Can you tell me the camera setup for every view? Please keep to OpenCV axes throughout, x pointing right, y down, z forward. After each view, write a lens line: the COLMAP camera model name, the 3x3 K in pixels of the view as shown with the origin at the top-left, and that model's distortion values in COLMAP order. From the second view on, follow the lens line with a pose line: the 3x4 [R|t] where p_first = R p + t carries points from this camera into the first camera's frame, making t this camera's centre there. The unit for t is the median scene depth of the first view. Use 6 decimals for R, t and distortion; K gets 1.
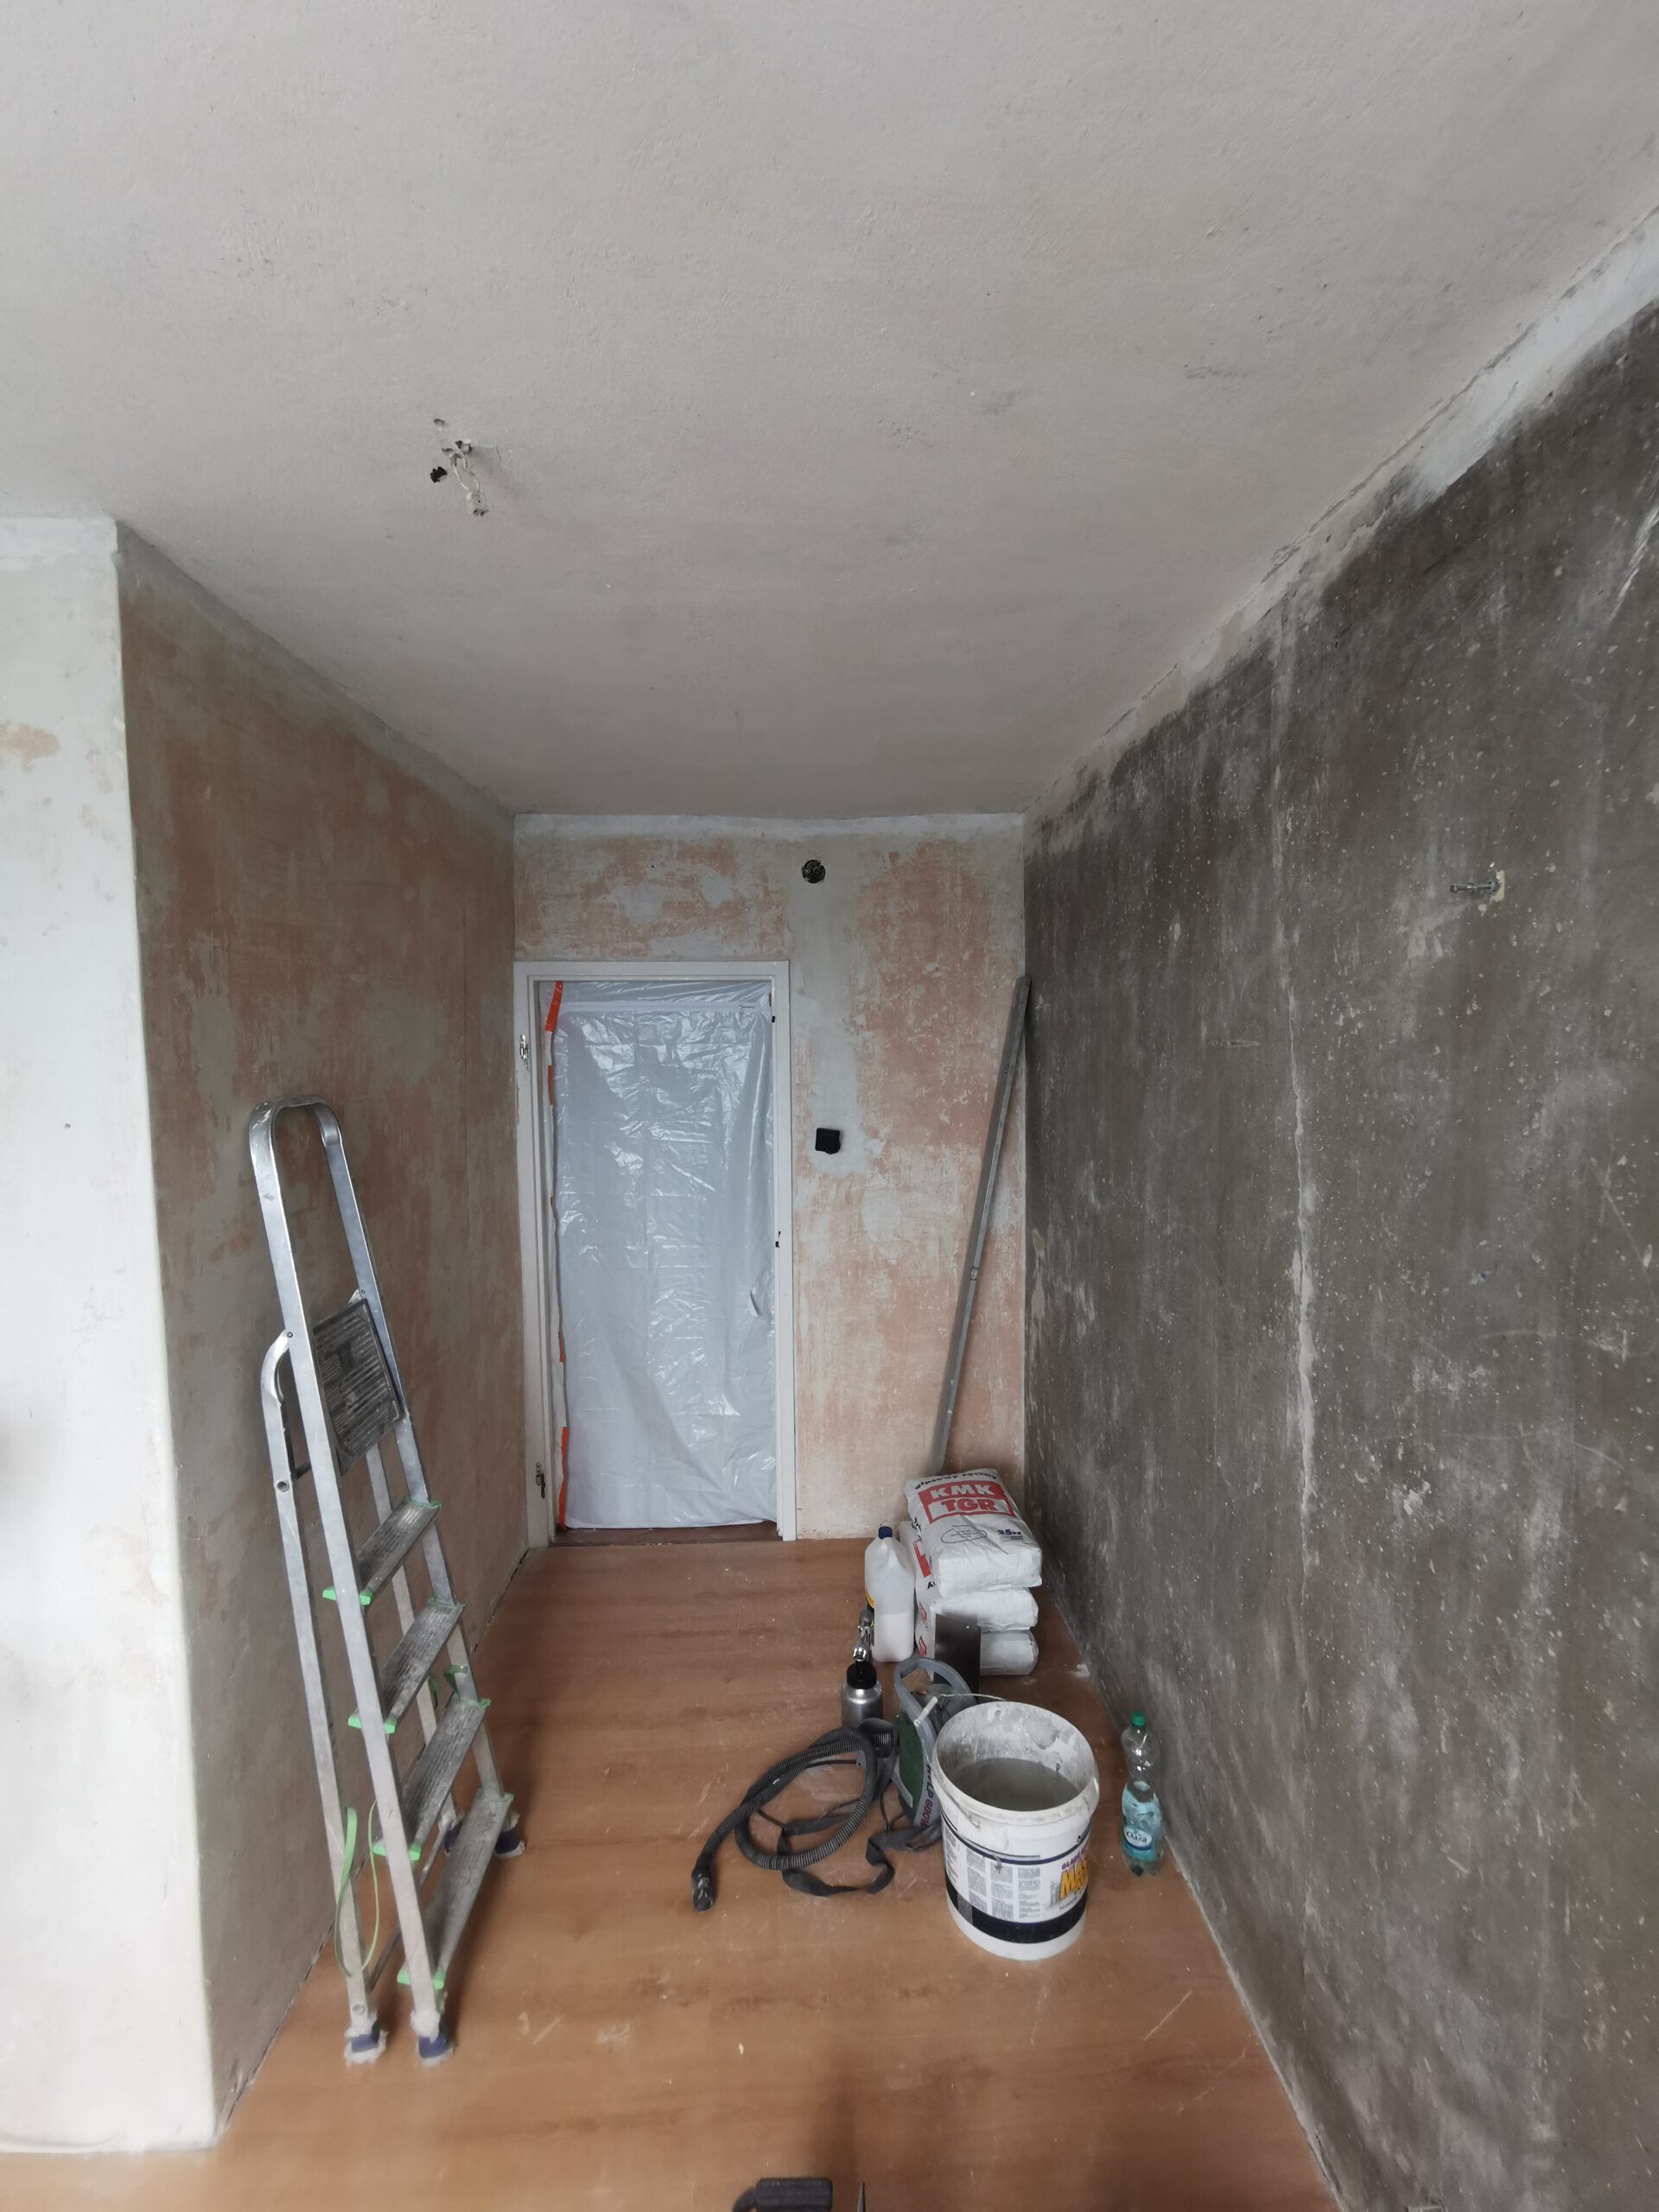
lens RADIAL K [[1022.8, 0, 827.7], [0, 1022.8, 1107.8], [0, 0, 1]] dist [0.001629, 0.007462]
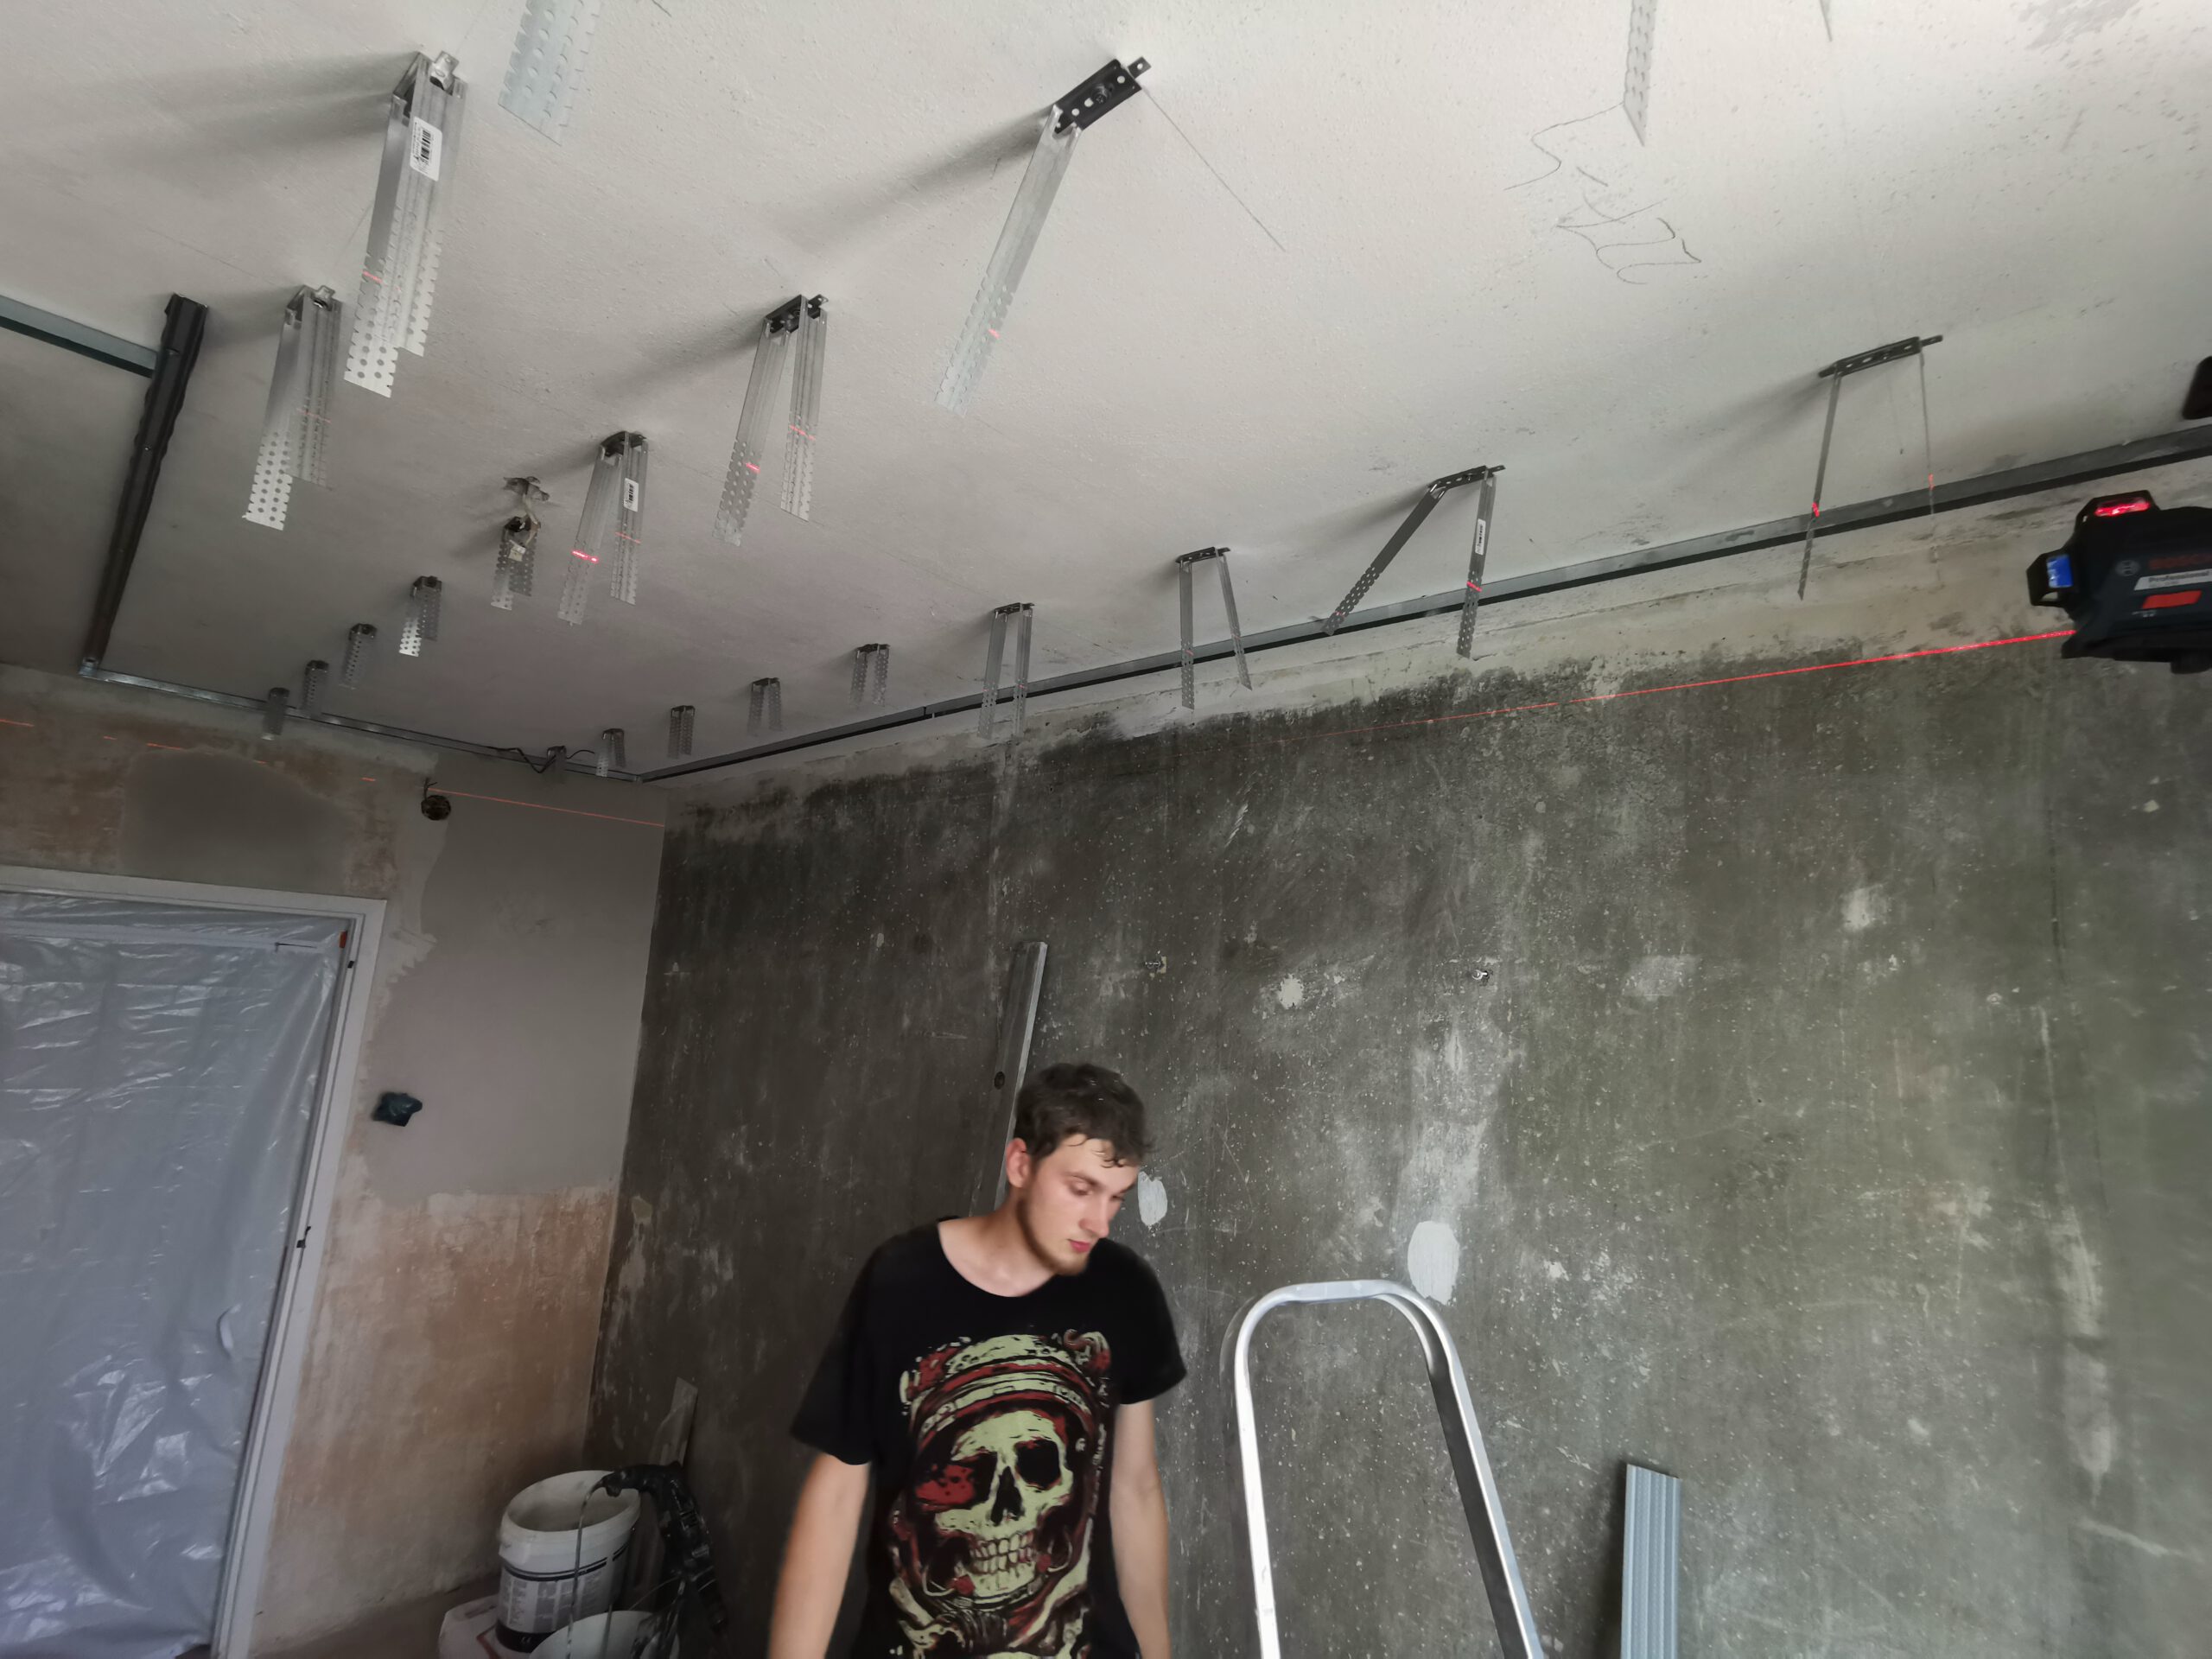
lens RADIAL K [[1022.8, 0, 1104.3], [0, 1022.8, 835.7], [0, 0, 1]] dist [0.001629, 0.007462]
pose [[0.692217, 0.163280, 0.702976, -0.482877], [-0.015261, 0.977164, -0.211939, -0.039955], [-0.721528, 0.135980, 0.678901, -0.112711]]
